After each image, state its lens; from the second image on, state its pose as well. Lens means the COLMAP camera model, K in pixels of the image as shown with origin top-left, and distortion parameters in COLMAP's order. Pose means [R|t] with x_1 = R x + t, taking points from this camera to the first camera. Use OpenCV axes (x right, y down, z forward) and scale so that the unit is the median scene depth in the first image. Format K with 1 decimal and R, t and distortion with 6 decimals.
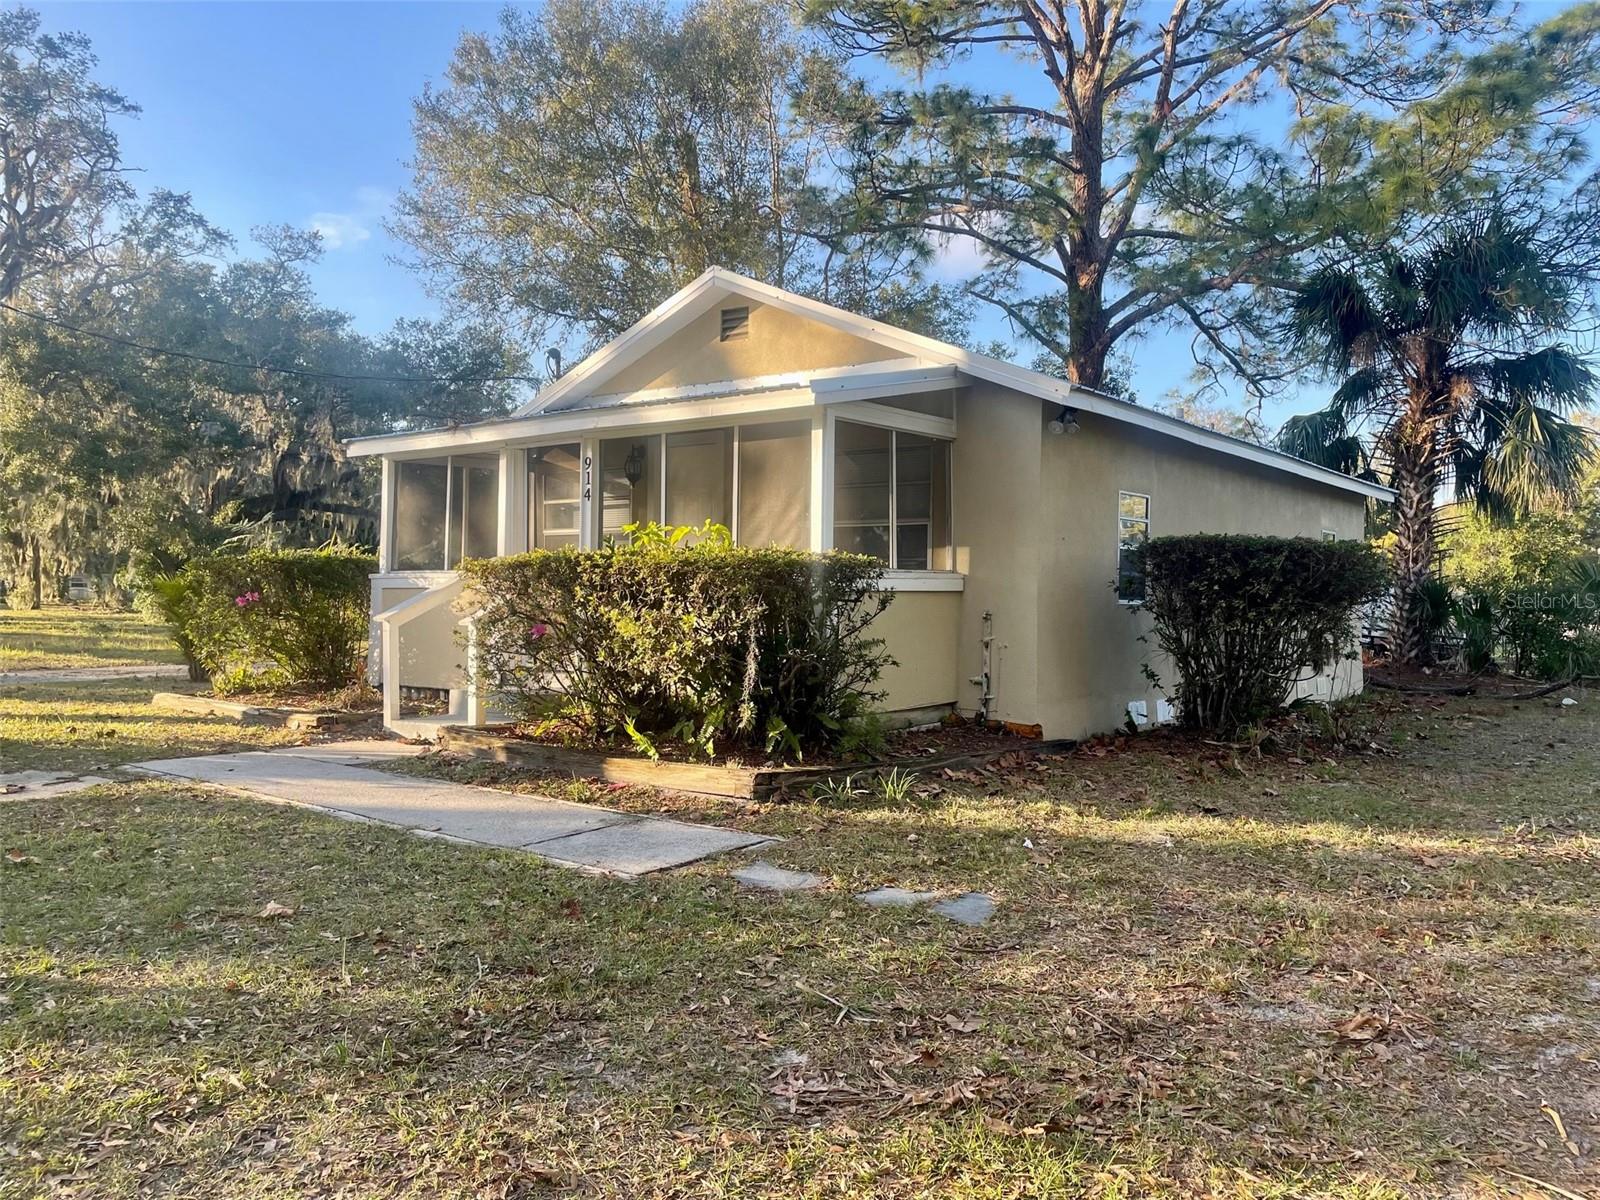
lens RADIAL K [[1221.9, 0, 800.0], [0, 1221.9, 600.0], [0, 0, 1]] dist [0.092176, -0.121629]
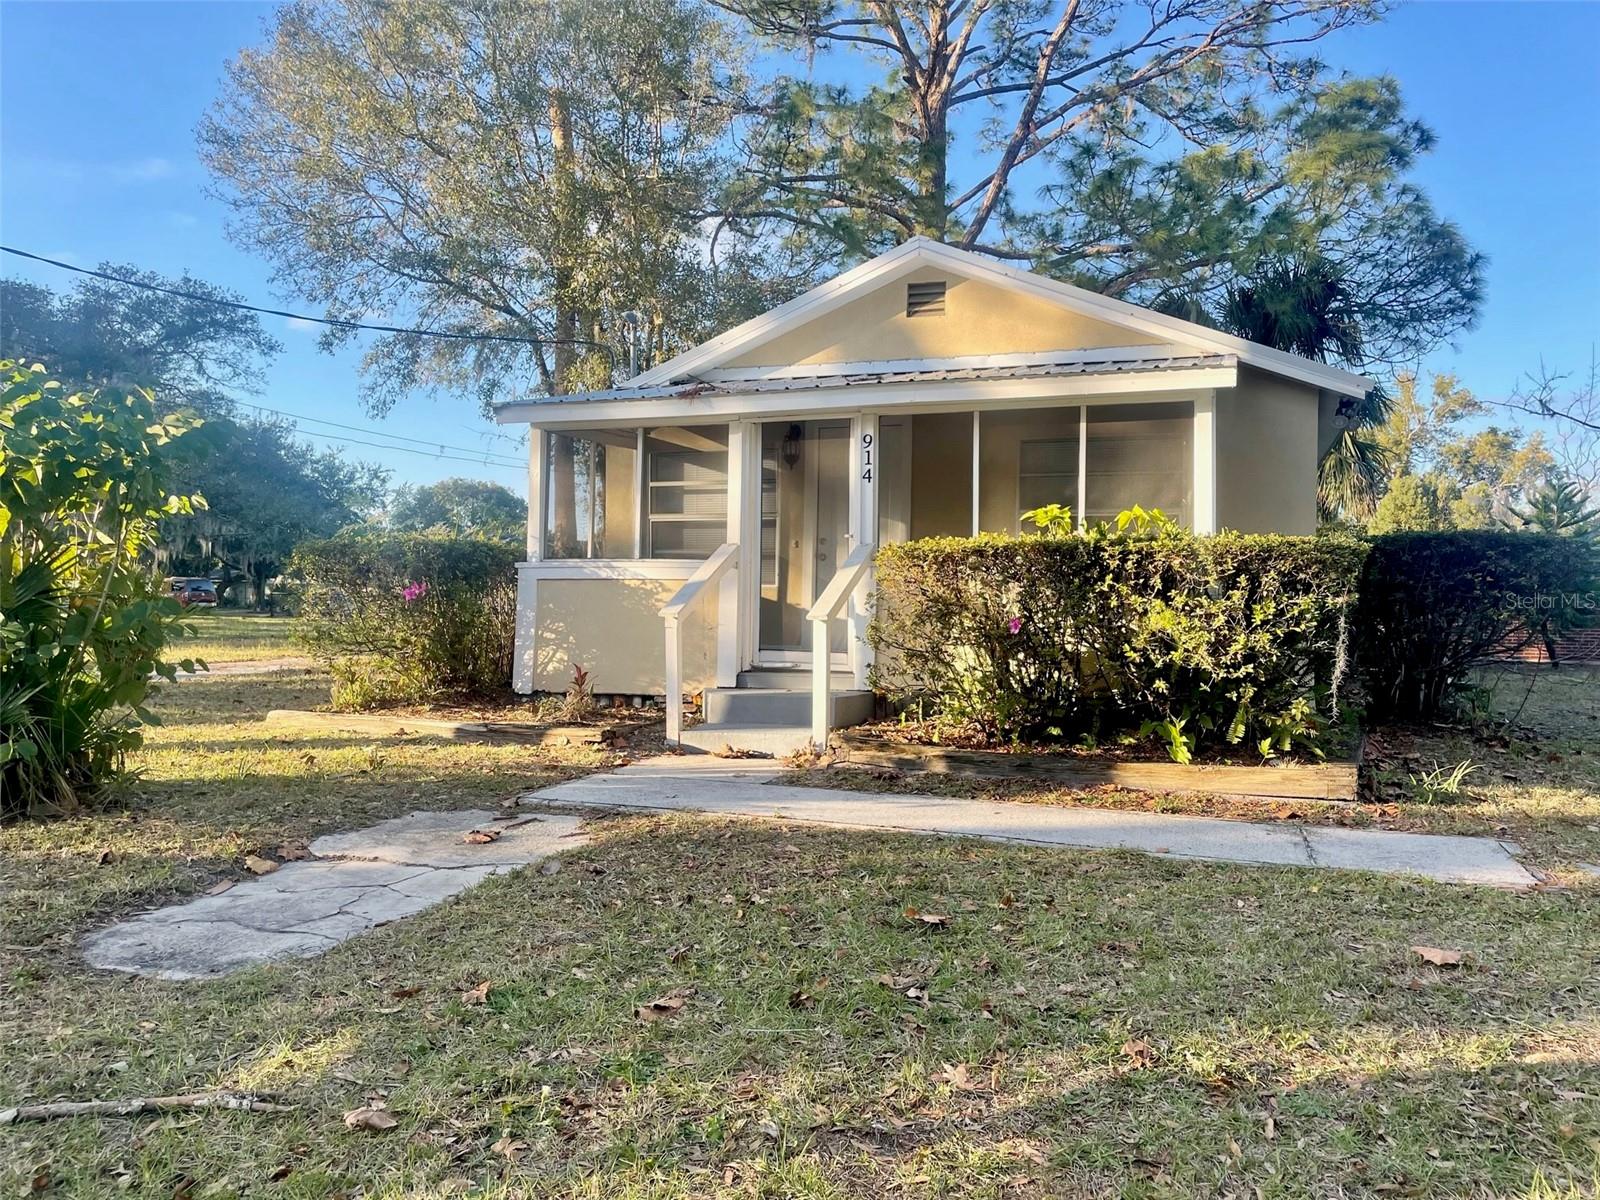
lens RADIAL K [[1221.9, 0, 800.0], [0, 1221.9, 600.0], [0, 0, 1]] dist [0.092176, -0.121629]
pose [[0.945651, -0.001519, 0.325179, -0.484274], [0.001427, 0.999999, 0.000521, 0.004985], [-0.325179, -0.000028, 0.945652, 0.152024]]
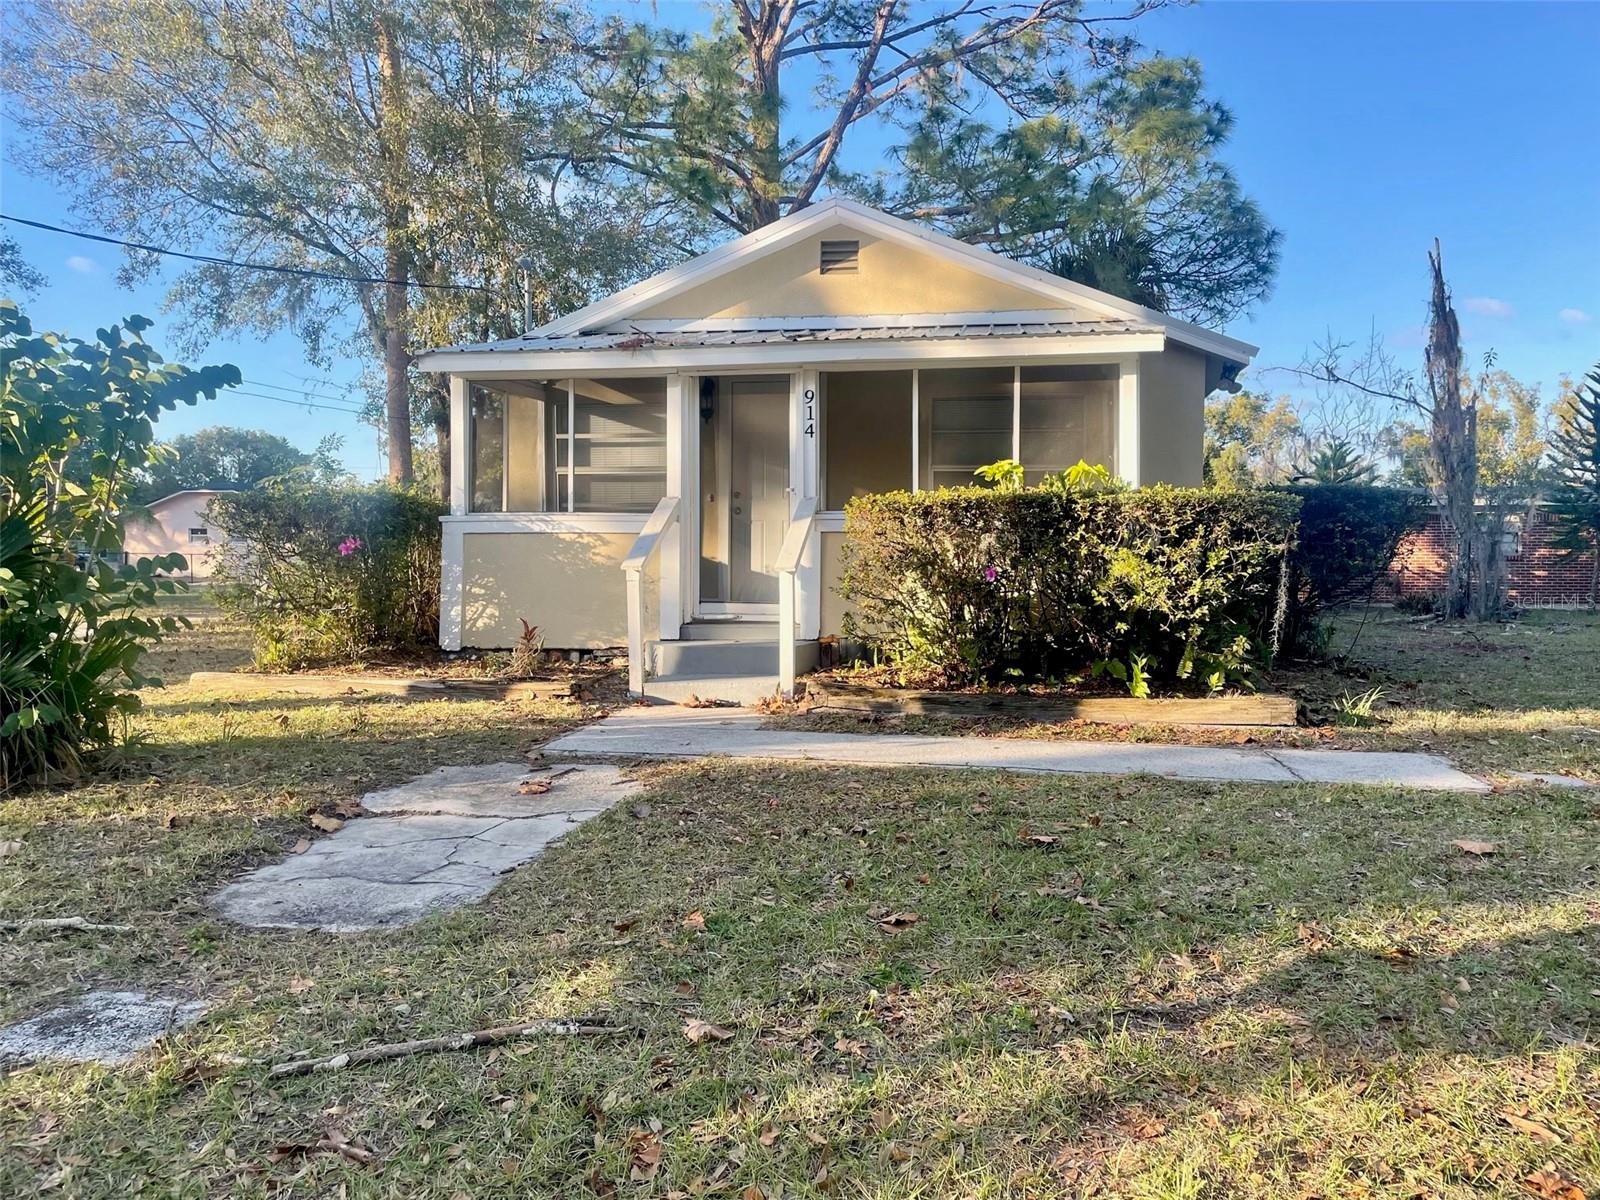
lens RADIAL K [[1224.3, 0, 800.0], [0, 1224.3, 600.0], [0, 0, 1]] dist [0.091369, -0.118505]
pose [[0.873368, -0.026682, 0.486330, -0.597419], [0.009495, 0.999241, 0.037770, 0.006663], [-0.486969, -0.028369, 0.872958, 0.177623]]
